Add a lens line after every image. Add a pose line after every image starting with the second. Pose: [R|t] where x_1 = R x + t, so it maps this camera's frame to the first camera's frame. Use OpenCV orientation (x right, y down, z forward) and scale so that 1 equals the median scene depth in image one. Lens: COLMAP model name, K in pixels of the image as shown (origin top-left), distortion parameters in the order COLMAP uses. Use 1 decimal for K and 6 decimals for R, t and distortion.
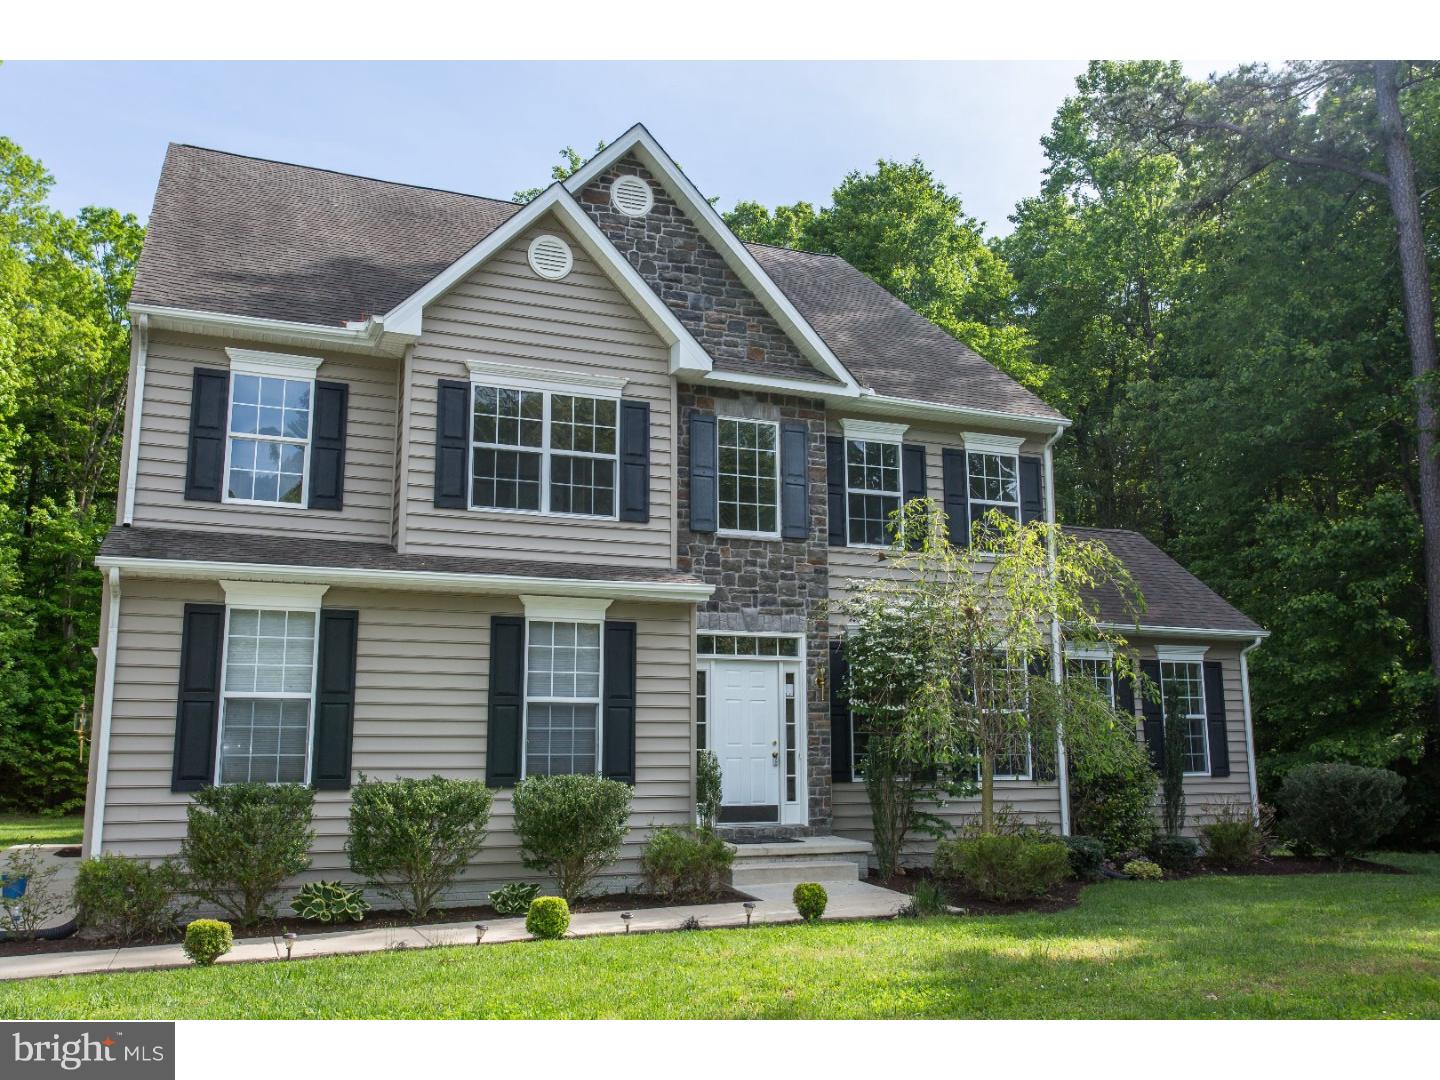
lens RADIAL K [[1238.0, 0, 720.0], [0, 1238.0, 540.0], [0, 0, 1]] dist [0.005902, 0.003503]
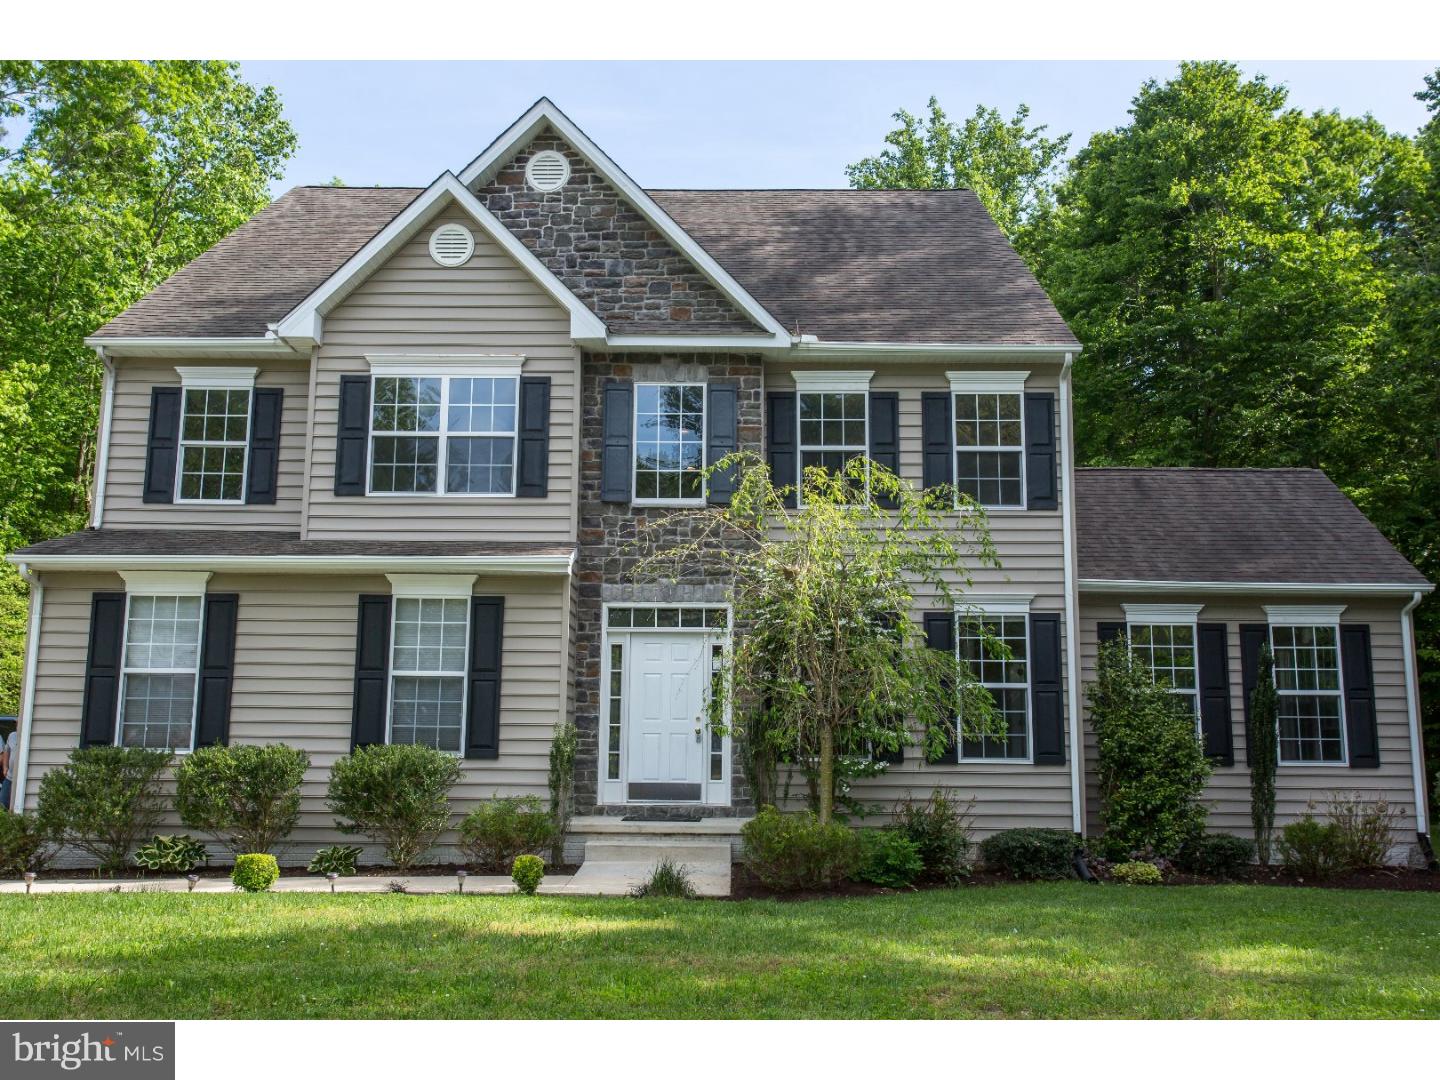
lens RADIAL K [[1277.1, 0, 720.0], [0, 1277.1, 540.0], [0, 0, 1]] dist [0.006315, 0.010562]
pose [[0.916699, -0.050542, -0.396368, 0.473791], [0.055381, 0.998465, 0.000765, 0.027489], [0.395721, -0.022652, 0.918091, 0.108315]]
